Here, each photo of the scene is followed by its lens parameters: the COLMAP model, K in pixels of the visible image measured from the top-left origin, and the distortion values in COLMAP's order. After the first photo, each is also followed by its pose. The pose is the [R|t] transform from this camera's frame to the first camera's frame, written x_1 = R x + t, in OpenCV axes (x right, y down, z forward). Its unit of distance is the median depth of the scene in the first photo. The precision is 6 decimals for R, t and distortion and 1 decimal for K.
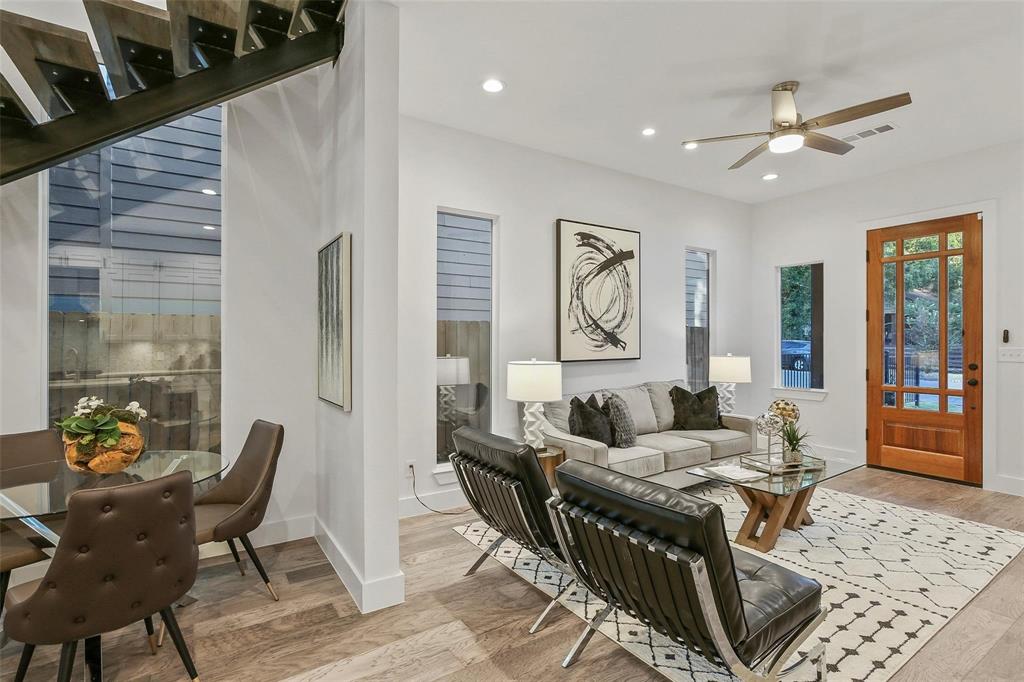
lens RADIAL K [[496.9, 0, 524.8], [0, 496.9, 339.4], [0, 0, 1]] dist [-0.008792, -0.000389]
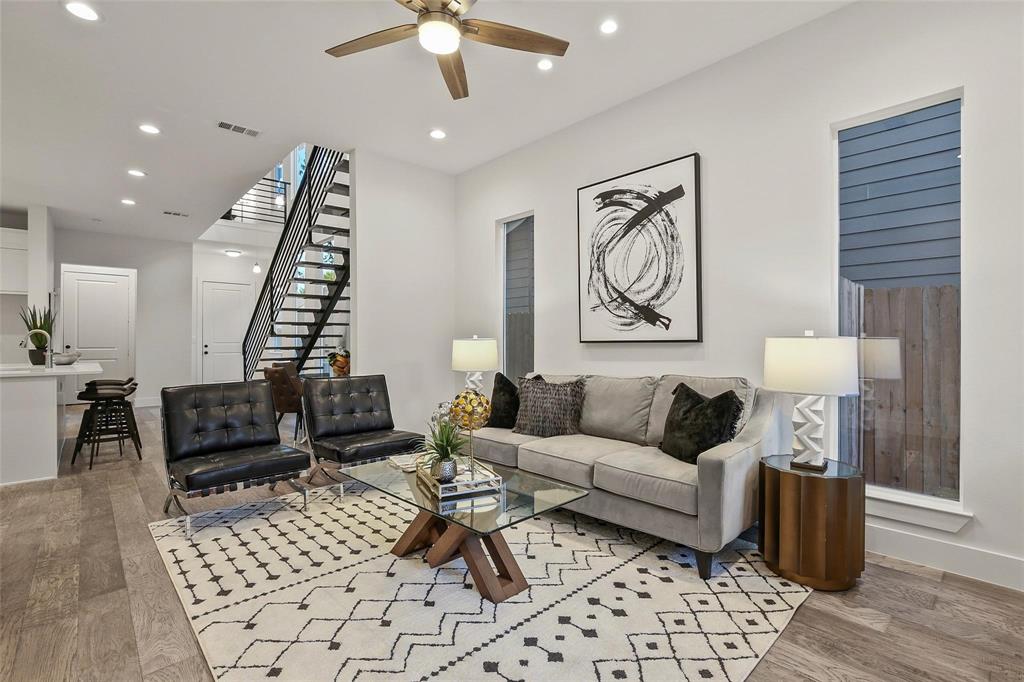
lens RADIAL K [[467.7, 0, 527.2], [0, 467.7, 335.7], [0, 0, 1]] dist [-0.016464, 0.003172]
pose [[0.172866, 0.000322, -0.984945, 0.871486], [0.014133, 0.999896, 0.002807, 0.028015], [0.984844, -0.014405, 0.172843, 0.712082]]
